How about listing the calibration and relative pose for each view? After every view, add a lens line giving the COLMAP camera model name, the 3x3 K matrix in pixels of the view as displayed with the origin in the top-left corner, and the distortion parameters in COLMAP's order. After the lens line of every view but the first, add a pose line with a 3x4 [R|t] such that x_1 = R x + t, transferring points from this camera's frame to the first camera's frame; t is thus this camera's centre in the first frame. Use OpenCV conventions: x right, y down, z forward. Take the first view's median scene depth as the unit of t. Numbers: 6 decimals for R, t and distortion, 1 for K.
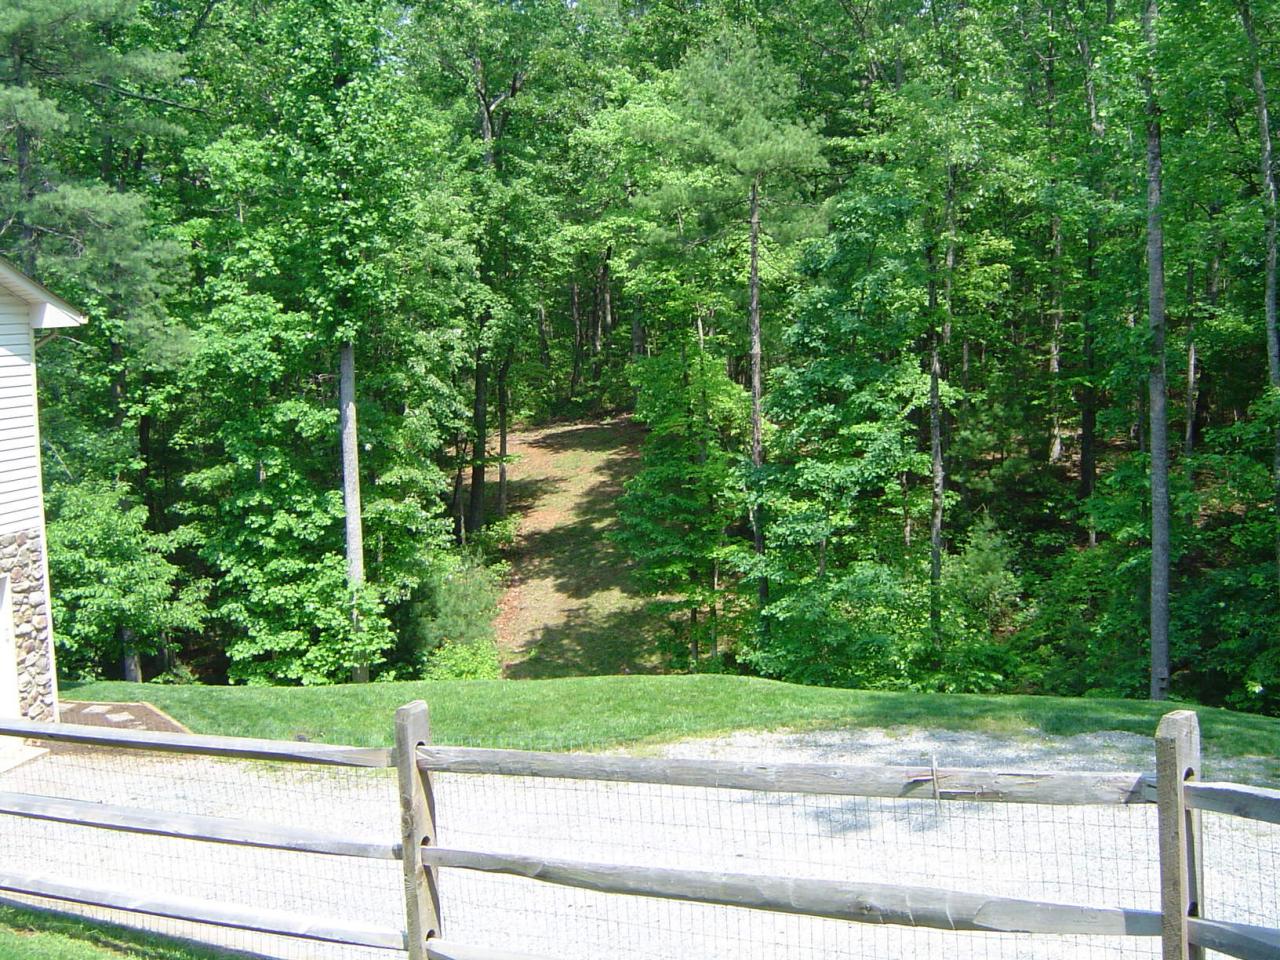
lens RADIAL K [[1486.5, 0, 639.0], [0, 1486.5, 476.5], [0, 0, 1]] dist [-0.139981, 0.000000]
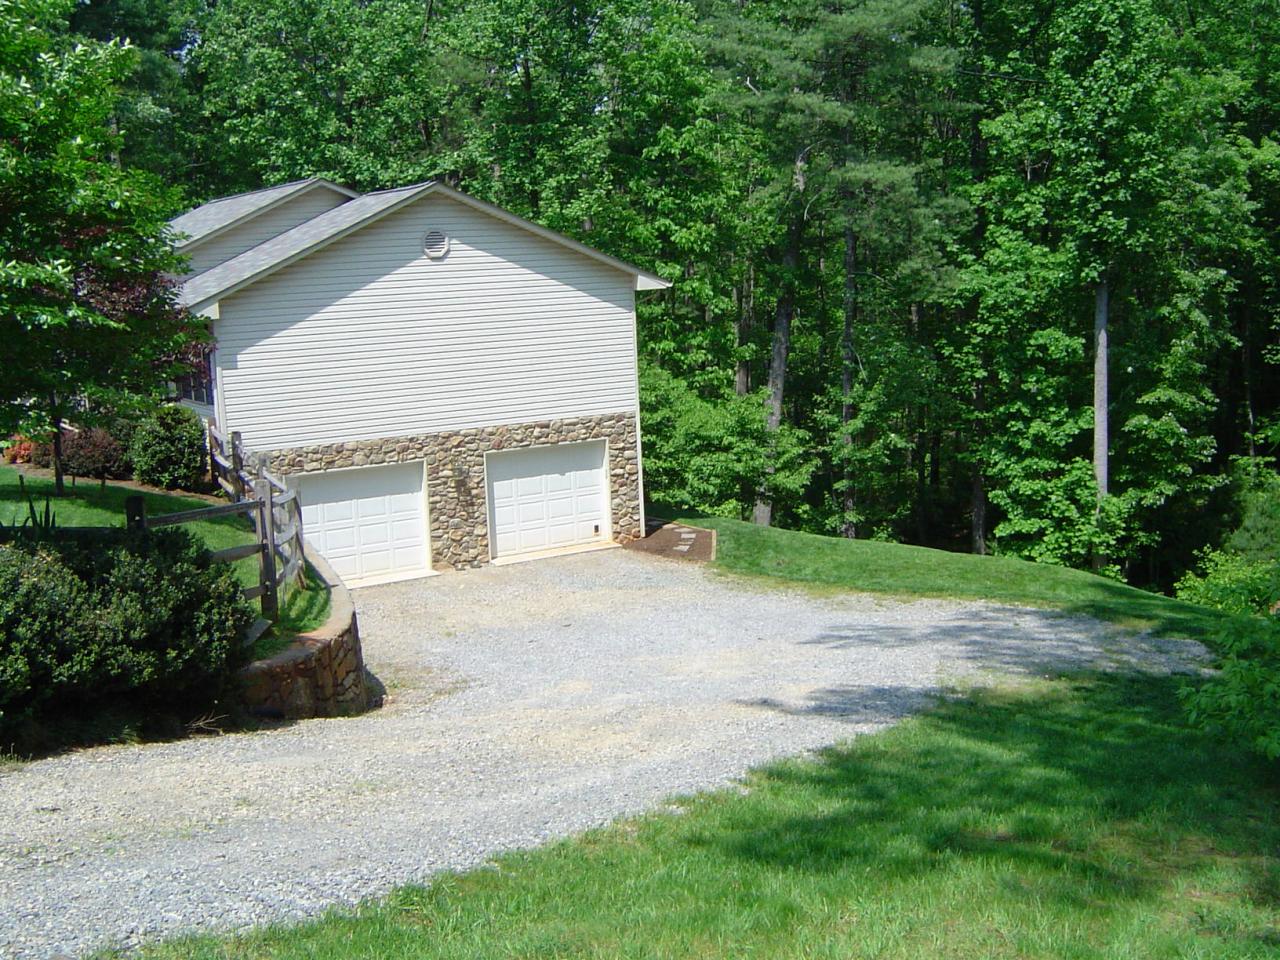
lens RADIAL K [[1486.5, 0, 641.9], [0, 1486.5, 483.3], [0, 0, 1]] dist [-0.139981, 0.000000]
pose [[0.710084, 0.100553, -0.696900, 0.379719], [-0.050179, 0.994461, 0.092359, -0.019584], [0.702327, -0.030613, 0.711196, -0.094704]]
